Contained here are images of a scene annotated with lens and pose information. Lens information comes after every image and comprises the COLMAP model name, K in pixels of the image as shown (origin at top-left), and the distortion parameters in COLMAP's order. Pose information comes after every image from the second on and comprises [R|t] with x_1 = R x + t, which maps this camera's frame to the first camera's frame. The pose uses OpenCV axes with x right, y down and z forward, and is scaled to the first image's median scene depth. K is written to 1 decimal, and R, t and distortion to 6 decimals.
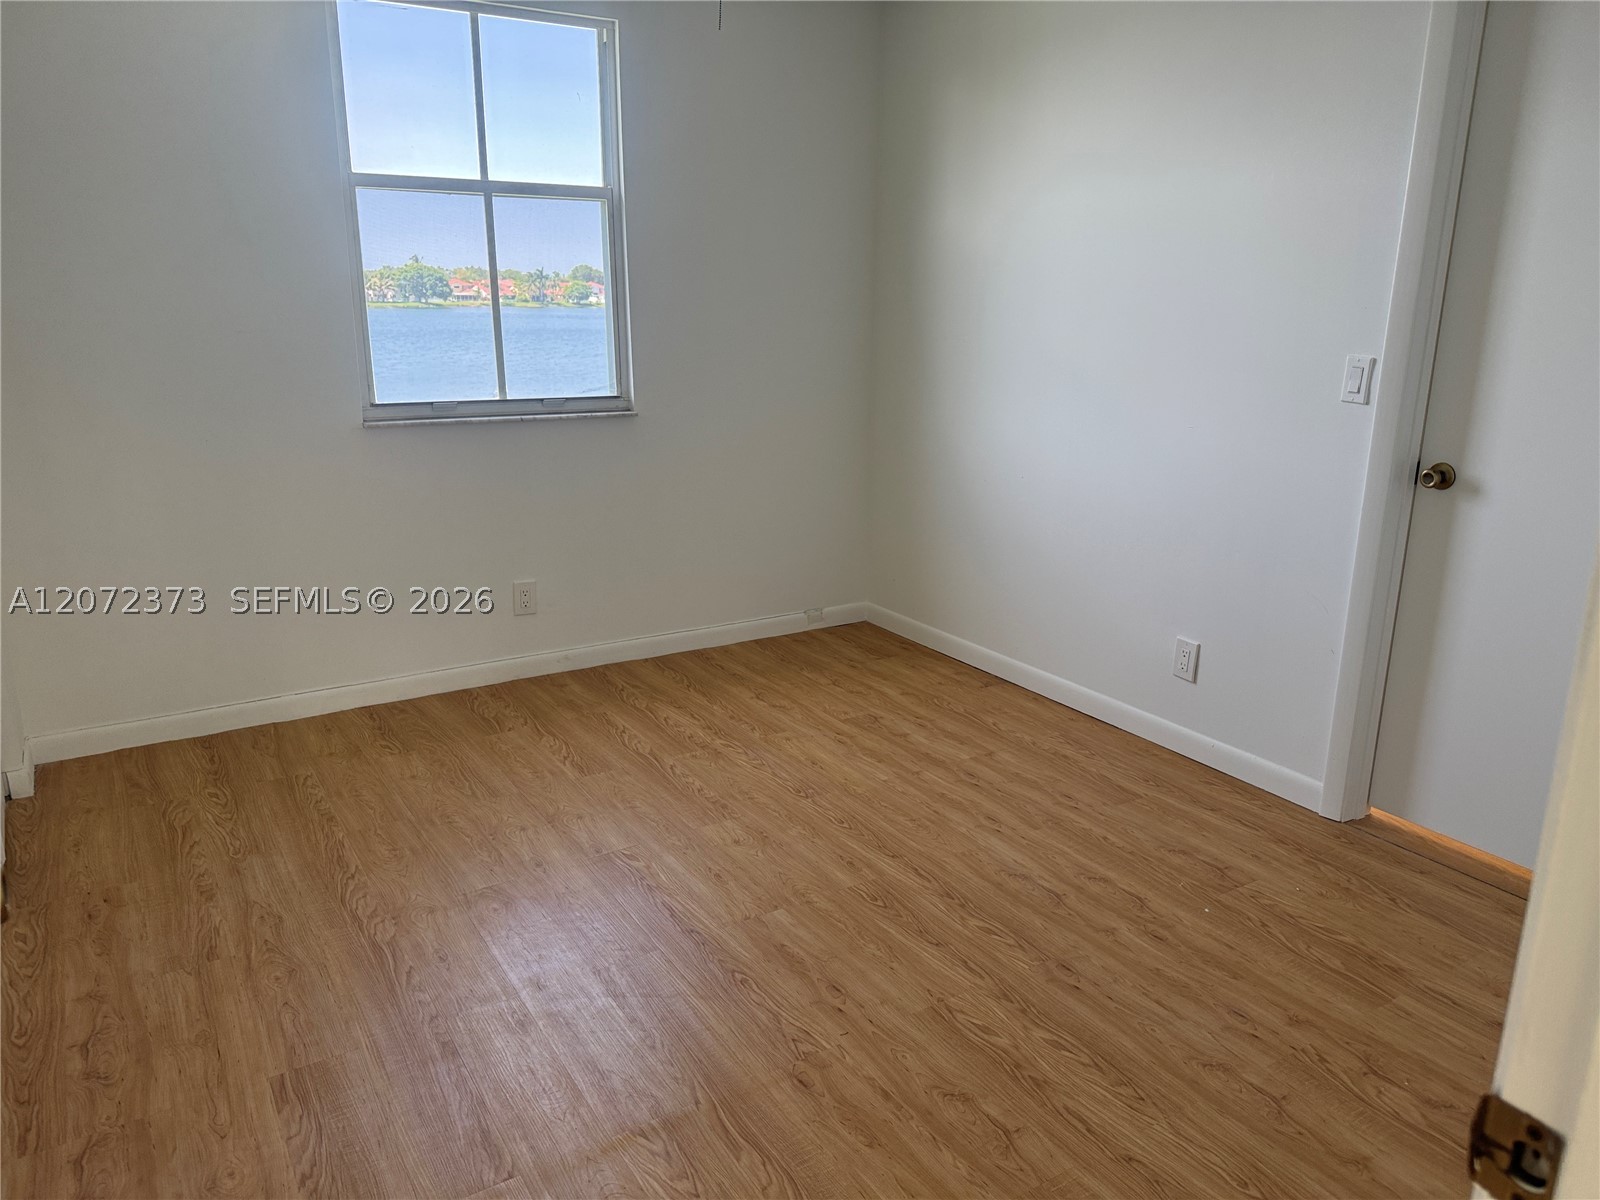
lens RADIAL K [[1114.1, 0, 818.6], [0, 1114.1, 648.1], [0, 0, 1]] dist [0.032875, -0.029235]
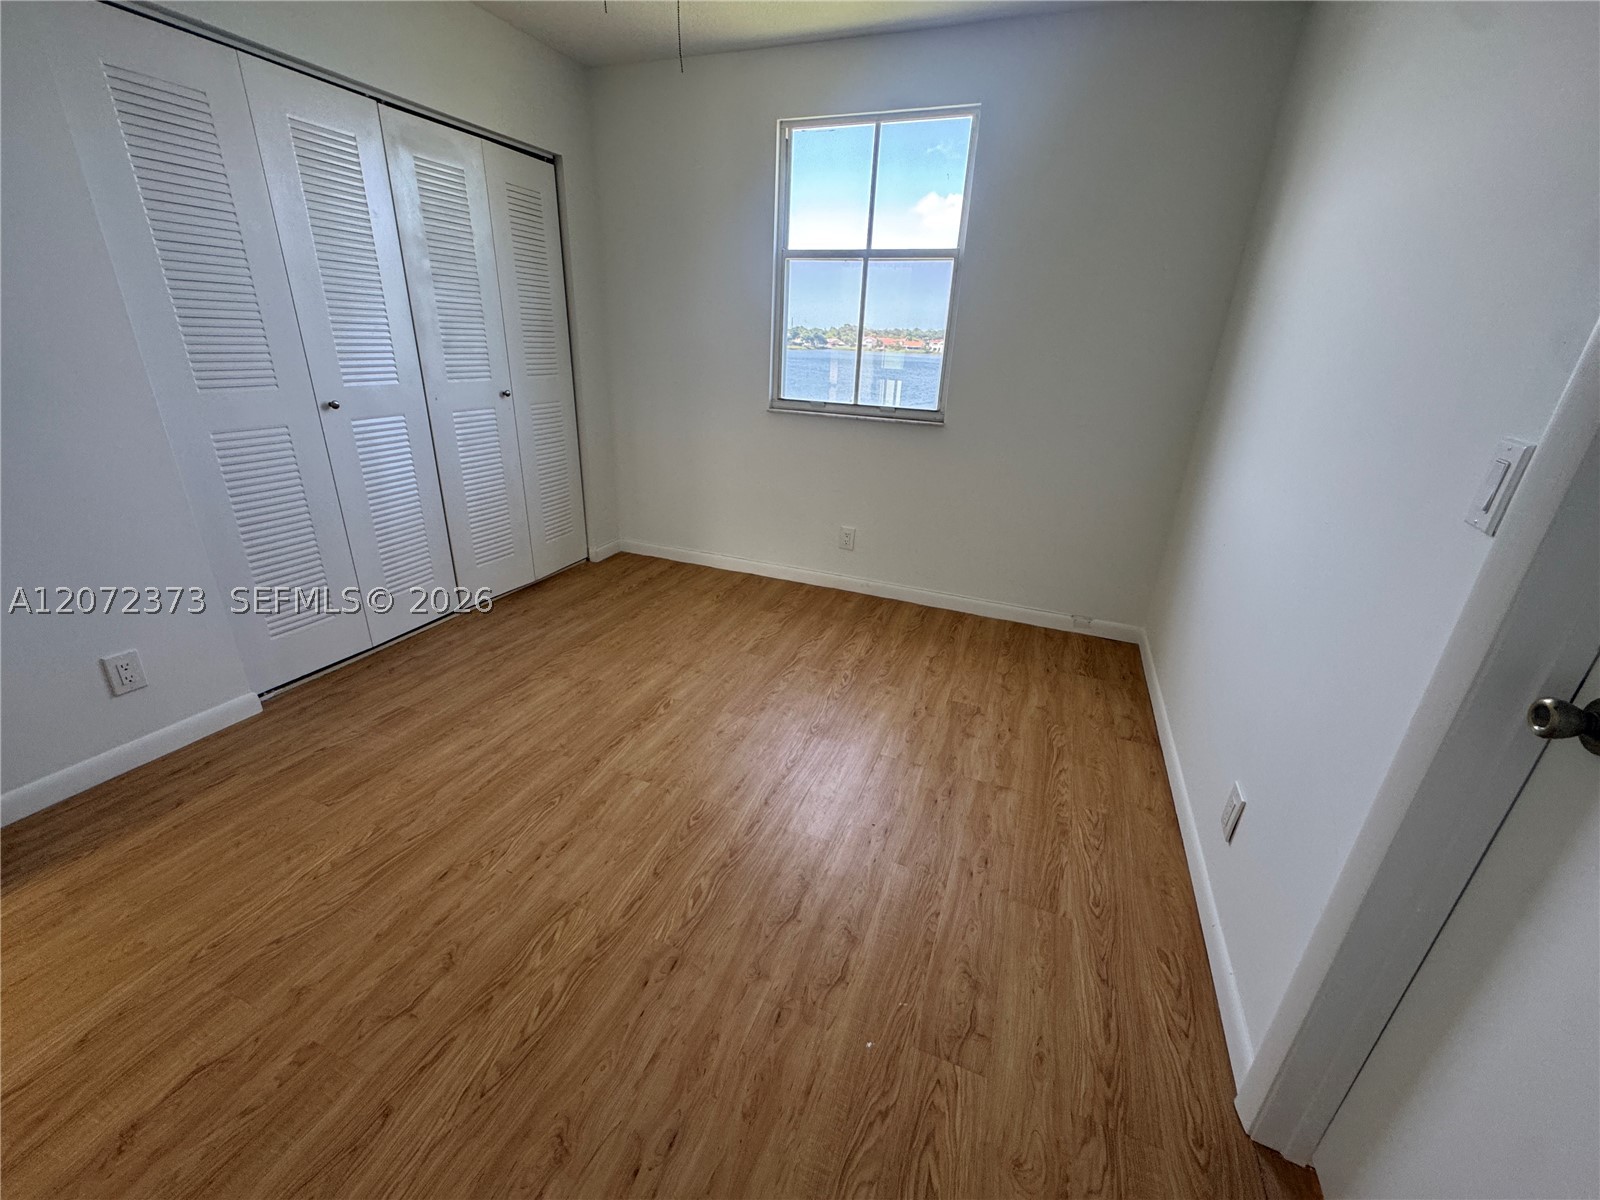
lens RADIAL K [[640.3, 0, 794.6], [0, 640.3, 612.4], [0, 0, 1]] dist [-0.000420, 0.001129]
pose [[0.587446, 0.336058, -0.736187, 0.415225], [-0.282122, 0.937675, 0.202913, -0.121022], [0.758495, 0.088494, 0.645643, 0.445285]]
